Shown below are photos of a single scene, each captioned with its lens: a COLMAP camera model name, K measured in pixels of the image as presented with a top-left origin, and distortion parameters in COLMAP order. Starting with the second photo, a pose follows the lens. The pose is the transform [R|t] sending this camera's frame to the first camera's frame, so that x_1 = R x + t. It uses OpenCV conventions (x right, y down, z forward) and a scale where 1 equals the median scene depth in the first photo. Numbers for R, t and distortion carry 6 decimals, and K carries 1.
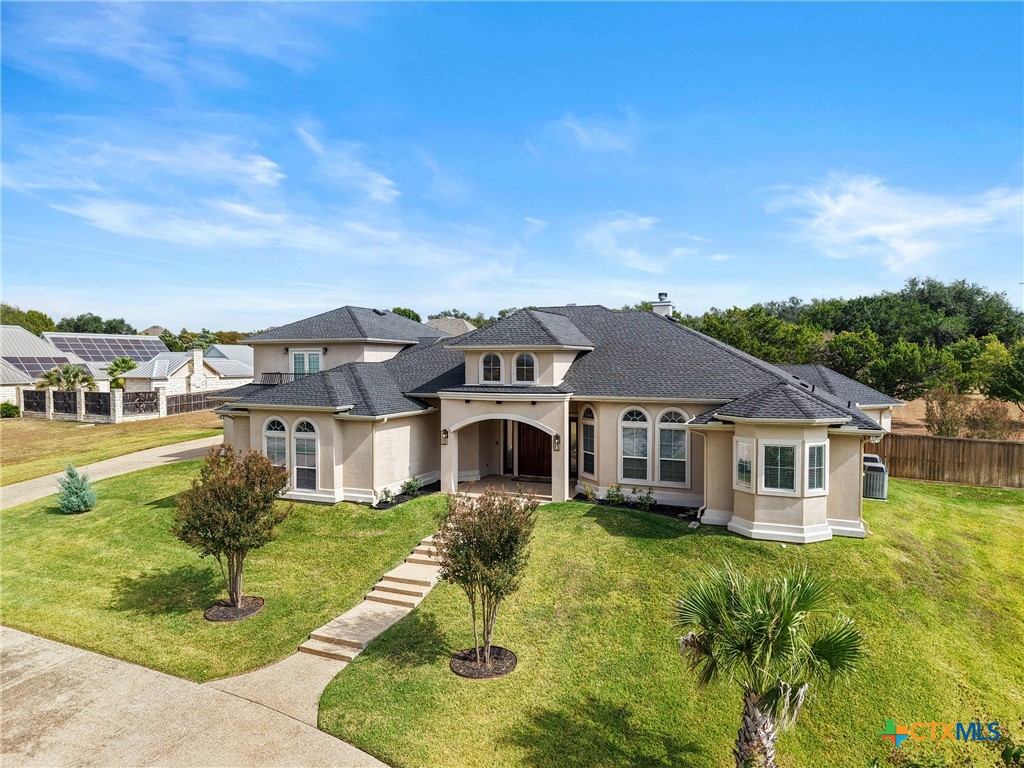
lens RADIAL K [[706.5, 0, 512.0], [0, 706.5, 384.0], [0, 0, 1]] dist [0.019696, -0.000857]
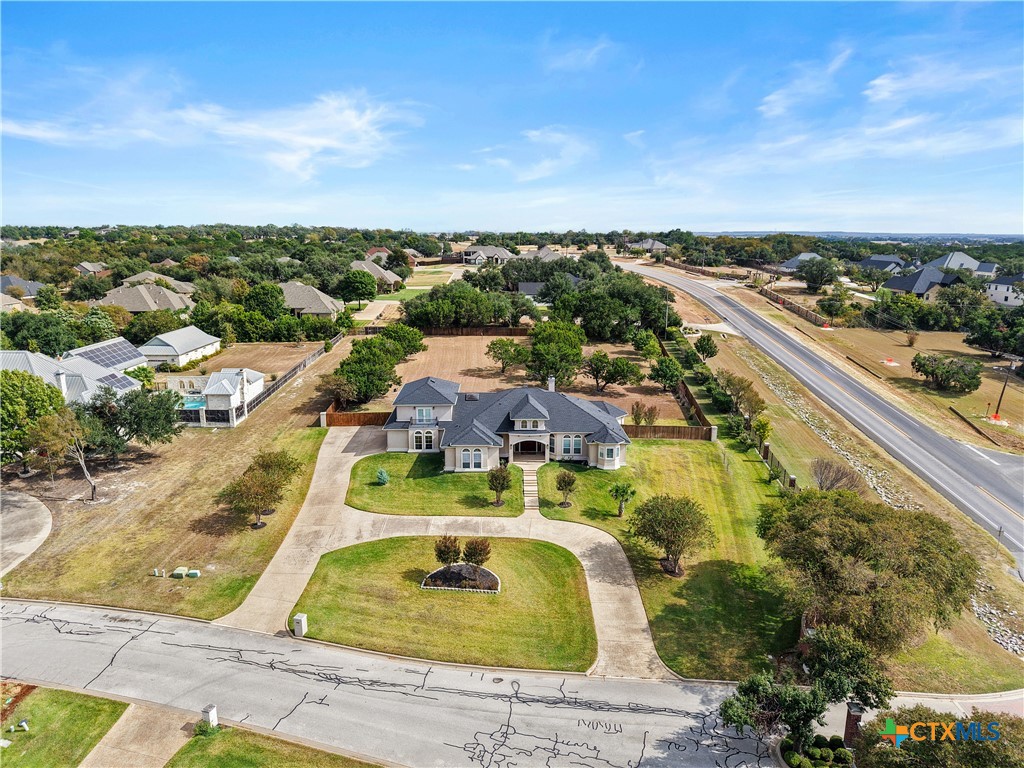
lens RADIAL K [[706.5, 0, 512.0], [0, 706.5, 384.0], [0, 0, 1]] dist [0.019696, -0.000857]
pose [[0.916444, -0.084502, 0.391139, -1.436946], [0.010782, 0.982309, 0.186957, -0.875810], [-0.400018, -0.167118, 0.901142, -2.029382]]
